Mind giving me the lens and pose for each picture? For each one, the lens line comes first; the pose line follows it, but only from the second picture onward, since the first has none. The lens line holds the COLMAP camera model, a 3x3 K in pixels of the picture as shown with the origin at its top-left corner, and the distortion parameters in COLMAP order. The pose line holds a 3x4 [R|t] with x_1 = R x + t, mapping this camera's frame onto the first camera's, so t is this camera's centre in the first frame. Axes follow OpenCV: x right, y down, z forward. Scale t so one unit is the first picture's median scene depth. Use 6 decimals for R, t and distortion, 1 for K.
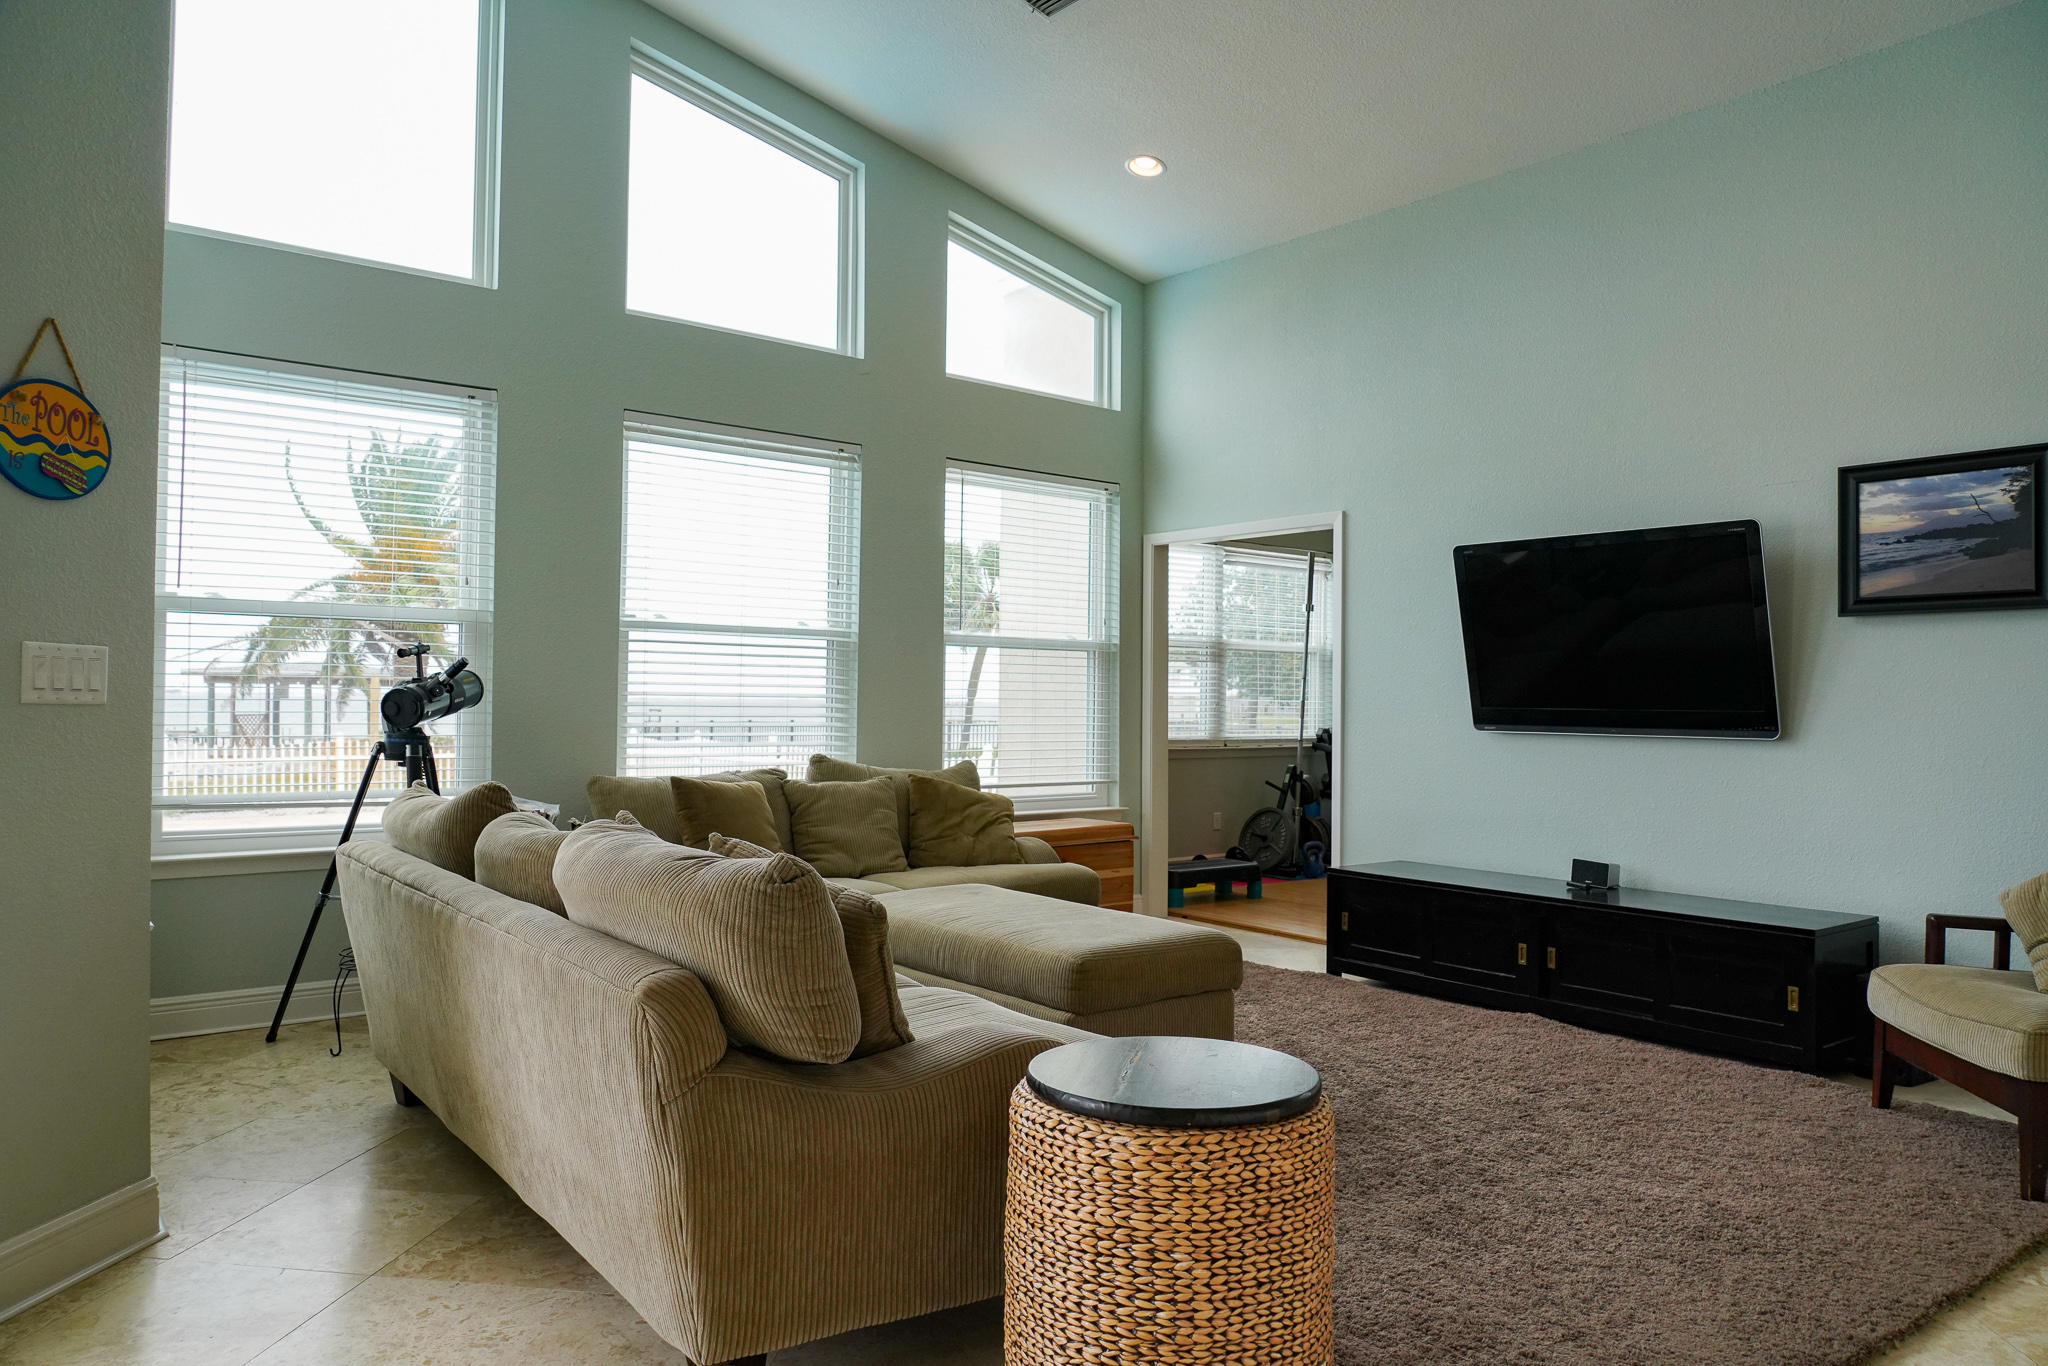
lens RADIAL K [[1359.4, 0, 1013.5], [0, 1359.4, 683.3], [0, 0, 1]] dist [-0.024942, 0.002359]
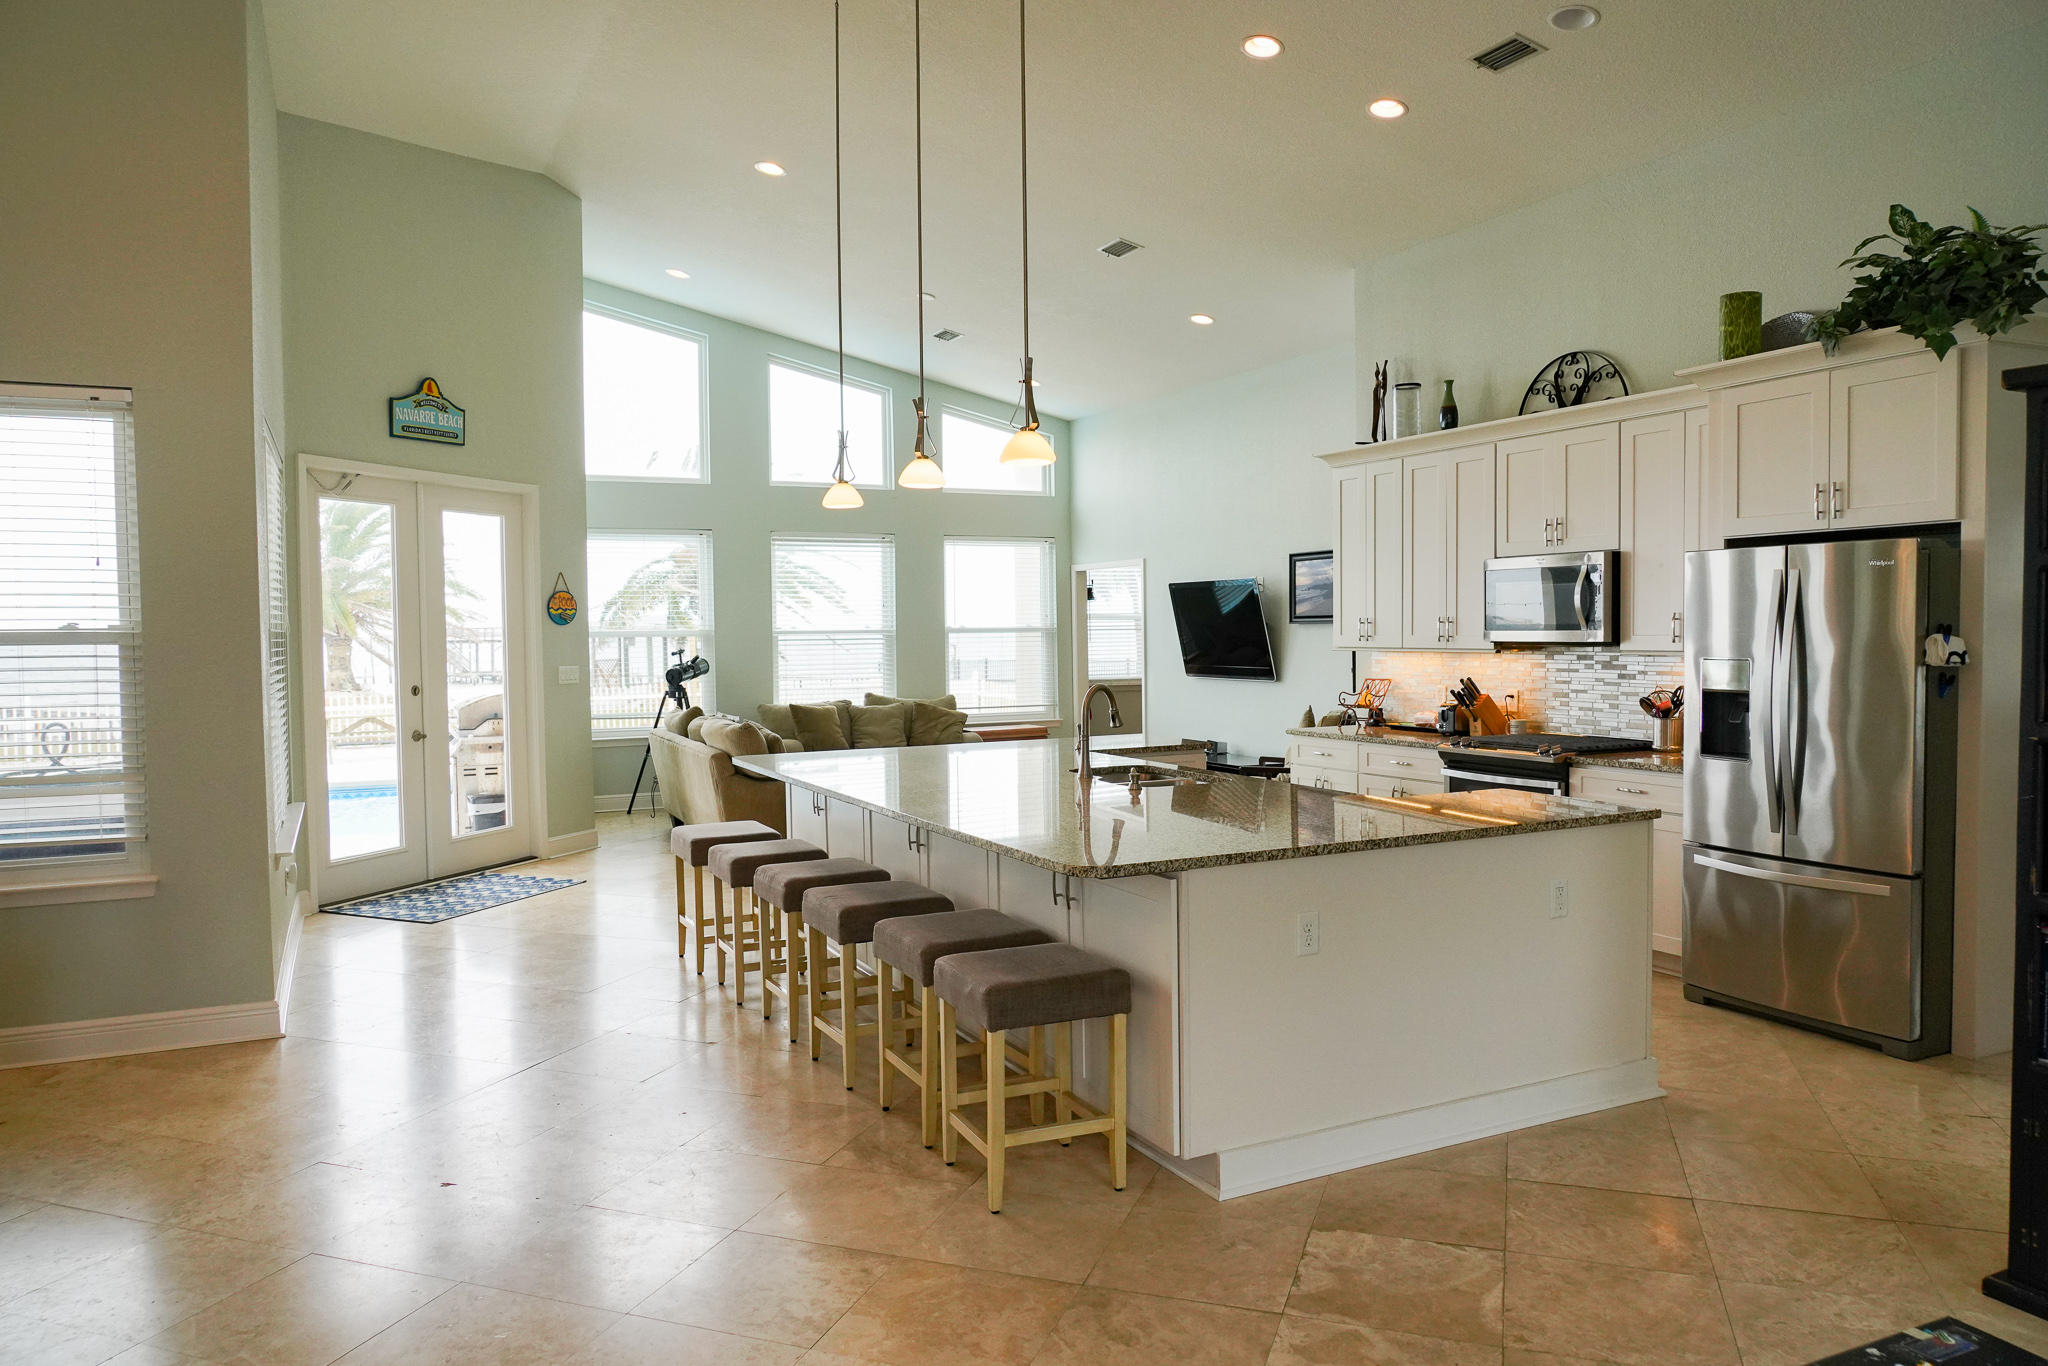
lens RADIAL K [[1390.0, 0, 1024.0], [0, 1390.0, 683.0], [0, 0, 1]] dist [-0.028178, 0.002392]
pose [[0.975537, -0.013808, -0.219401, 0.567672], [0.025261, 0.998456, 0.049481, -0.062585], [0.218379, -0.053813, 0.974379, -1.034328]]
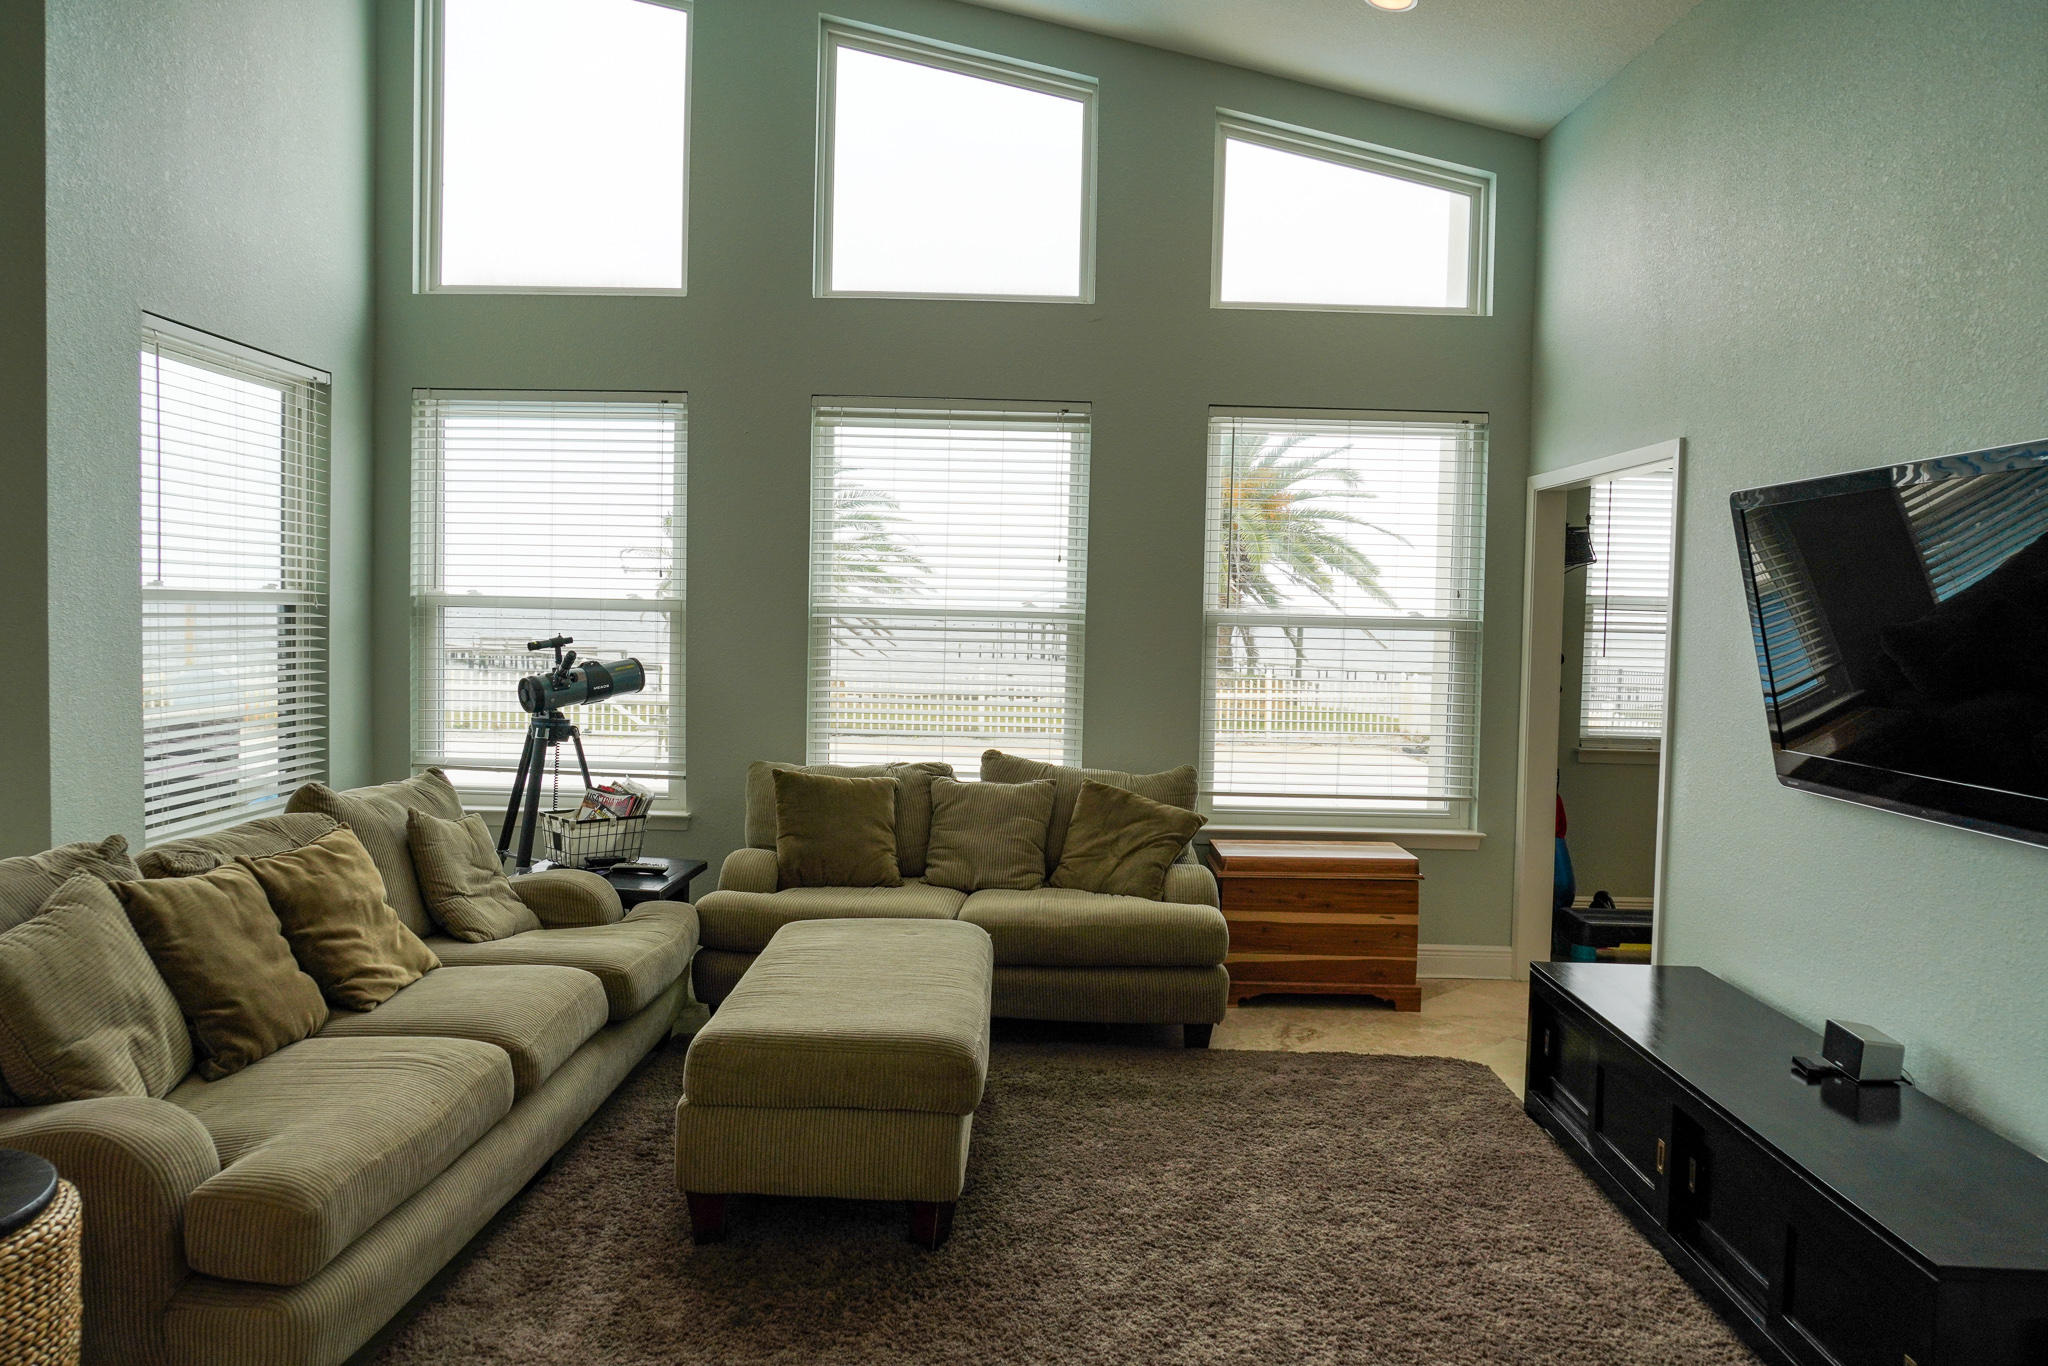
lens RADIAL K [[1390.0, 0, 1024.0], [0, 1390.0, 683.0], [0, 0, 1]] dist [-0.028178, 0.002392]
pose [[0.776265, 0.038583, -0.629225, 0.483312], [-0.005624, 0.998509, 0.054289, -0.046595], [0.630382, -0.038604, 0.775325, 0.293571]]
